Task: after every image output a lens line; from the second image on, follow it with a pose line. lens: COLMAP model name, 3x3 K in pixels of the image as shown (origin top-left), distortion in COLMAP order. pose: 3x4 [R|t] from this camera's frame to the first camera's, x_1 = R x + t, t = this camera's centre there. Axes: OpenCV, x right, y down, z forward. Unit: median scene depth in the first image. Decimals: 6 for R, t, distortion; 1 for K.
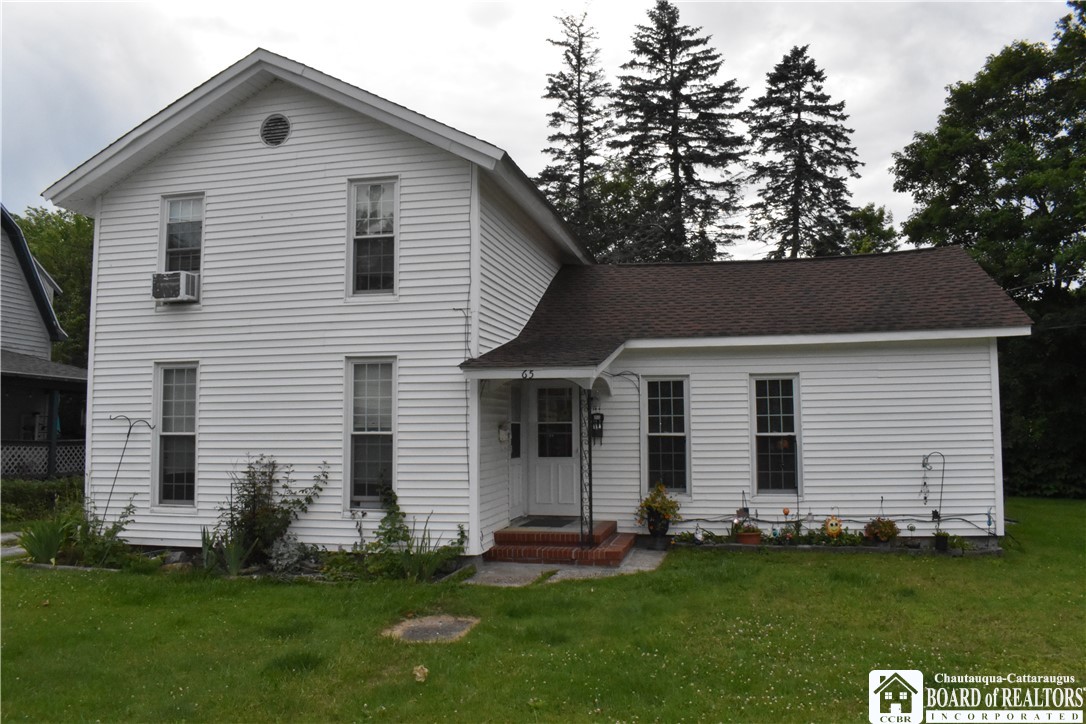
lens RADIAL K [[852.2, 0, 543.0], [0, 852.2, 362.0], [0, 0, 1]] dist [-0.096362, 0.005397]
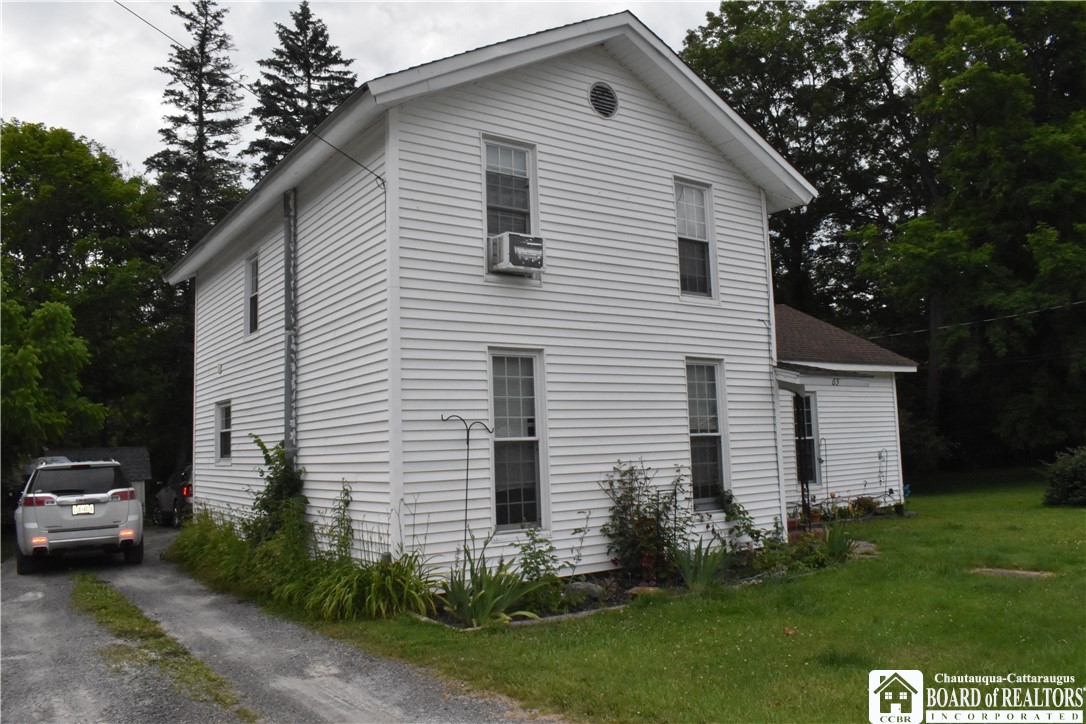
lens RADIAL K [[852.2, 0, 543.0], [0, 852.2, 362.0], [0, 0, 1]] dist [-0.096362, 0.005397]
pose [[0.685234, 0.062186, 0.725663, -0.999838], [-0.033661, 0.997988, -0.053737, 0.055066], [-0.727545, 0.012396, 0.685948, 0.426159]]
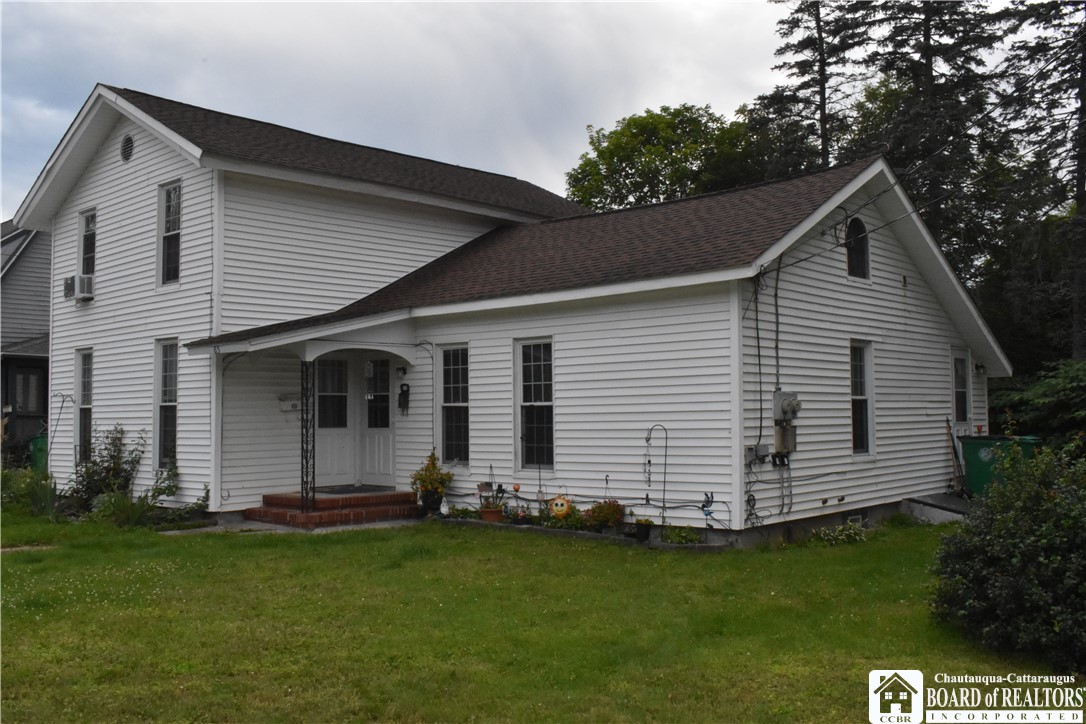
lens RADIAL K [[1024.6, 0, 543.0], [0, 1024.6, 362.0], [0, 0, 1]] dist [-0.045701, -0.003993]
pose [[0.859866, -0.027812, -0.509762, 0.893643], [0.044250, 0.998817, 0.020146, 0.019567], [0.508599, -0.039880, 0.860080, 0.061529]]
